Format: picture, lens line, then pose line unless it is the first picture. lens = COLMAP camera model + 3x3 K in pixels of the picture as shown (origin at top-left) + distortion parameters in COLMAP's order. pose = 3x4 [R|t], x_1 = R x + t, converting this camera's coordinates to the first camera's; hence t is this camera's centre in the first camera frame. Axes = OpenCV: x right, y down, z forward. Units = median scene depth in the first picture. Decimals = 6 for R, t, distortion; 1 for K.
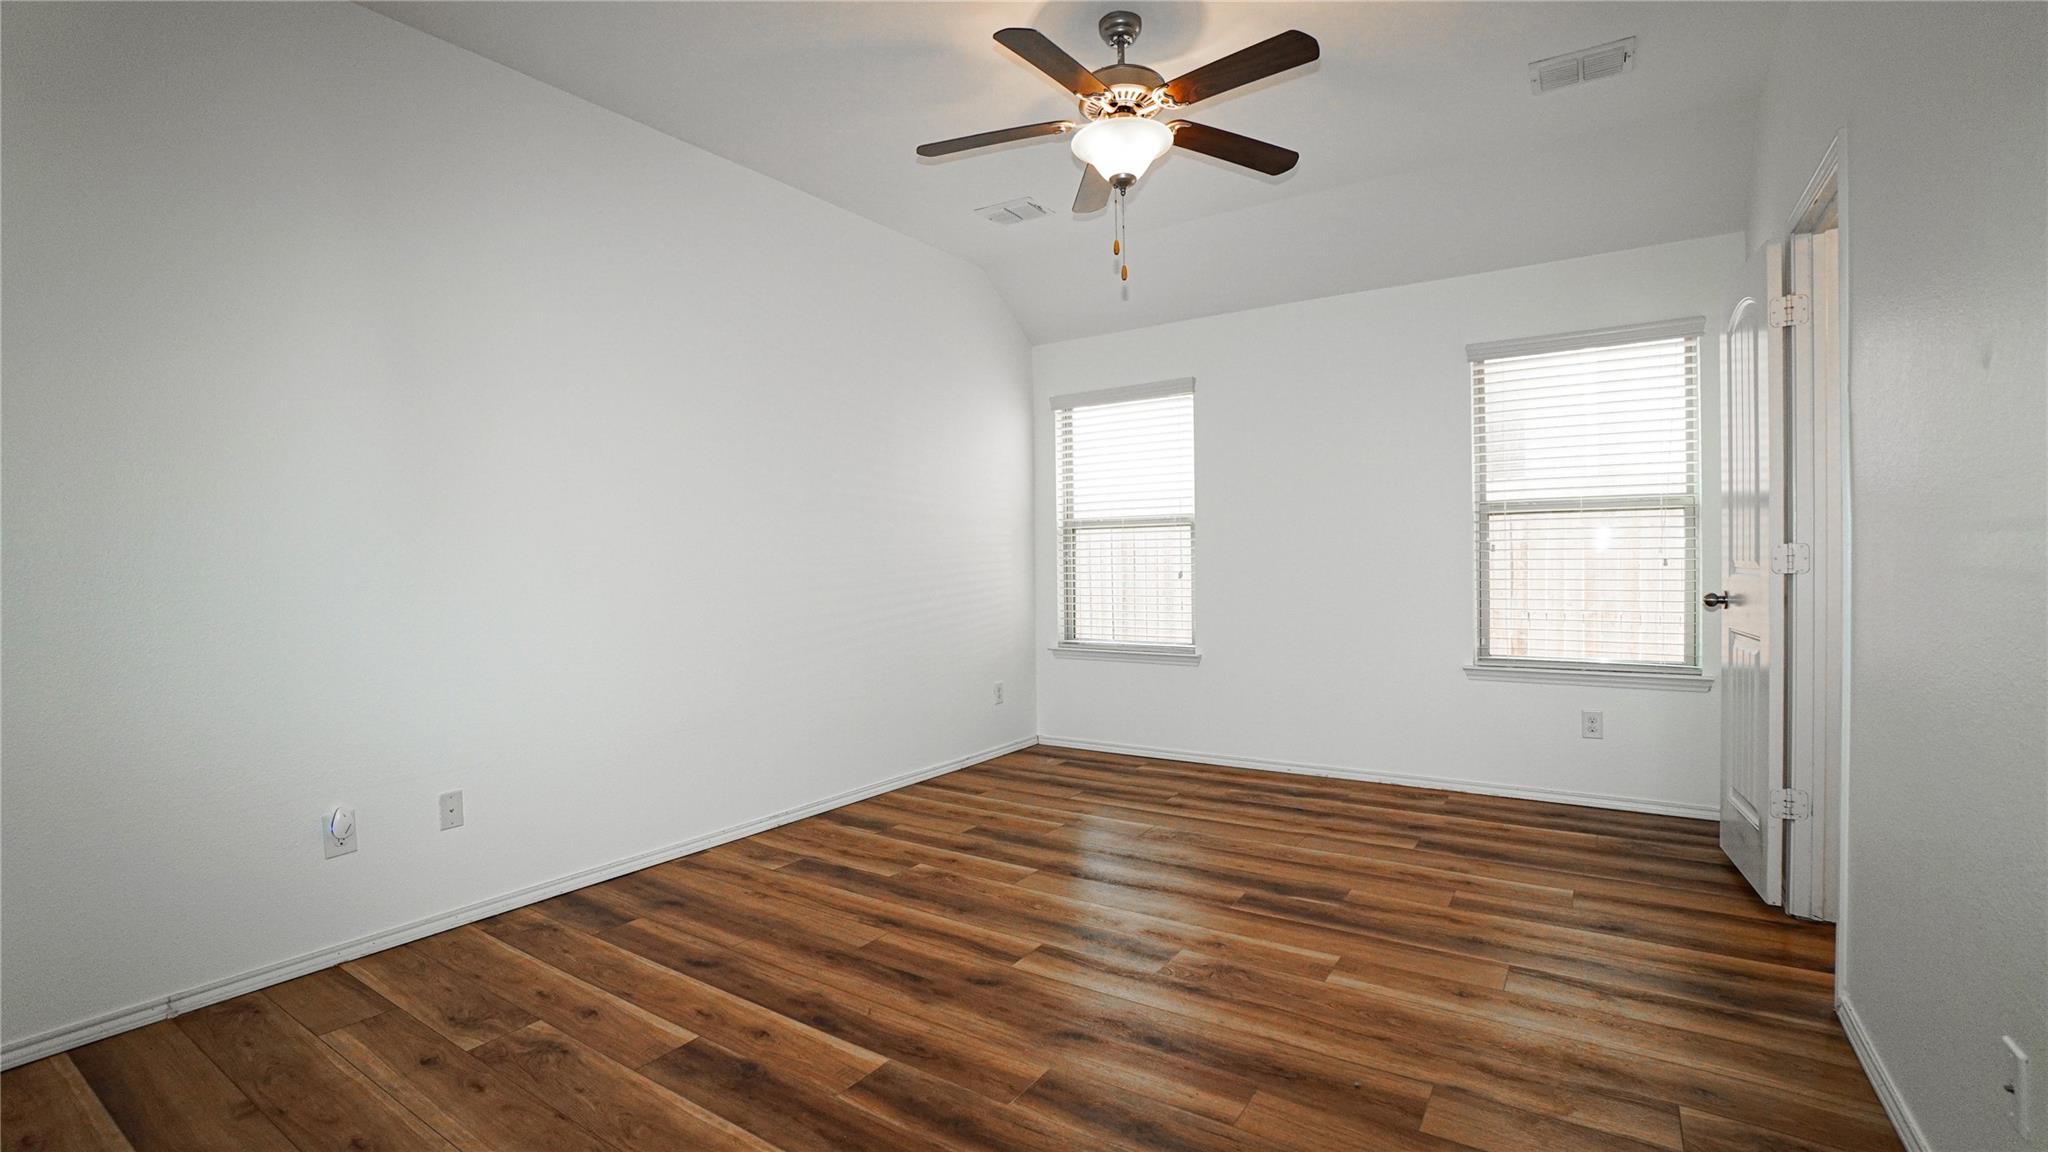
lens RADIAL K [[910.3, 0, 1026.6], [0, 910.3, 570.3], [0, 0, 1]] dist [-0.071066, 0.024729]
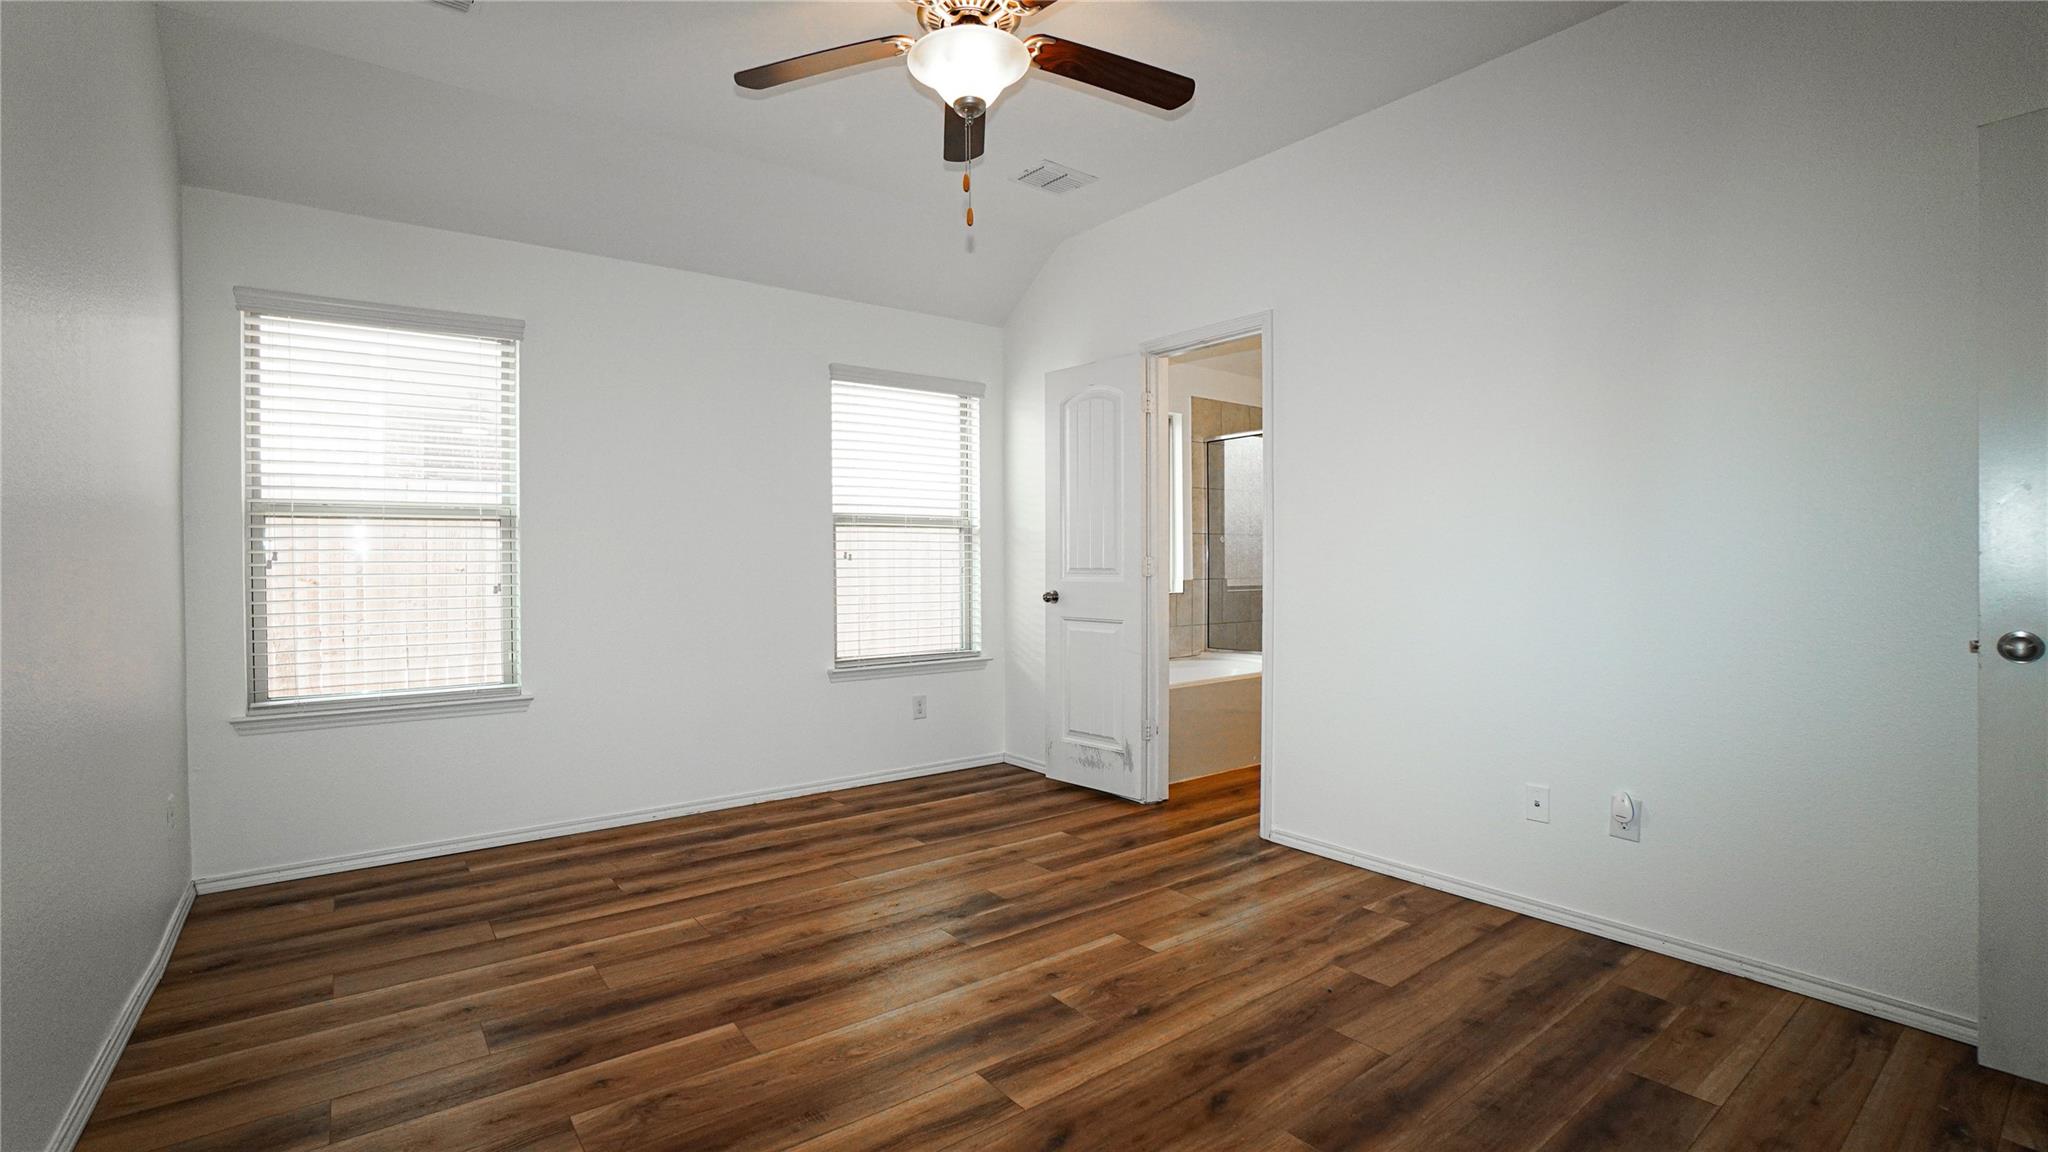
lens RADIAL K [[899.3, 0, 1006.7], [0, 899.3, 572.5], [0, 0, 1]] dist [-0.066624, 0.023922]
pose [[0.328996, -0.001829, 0.944330, -0.484427], [0.010794, 0.999940, -0.001824, -0.002738], [-0.944270, 0.010794, 0.328996, 0.522965]]
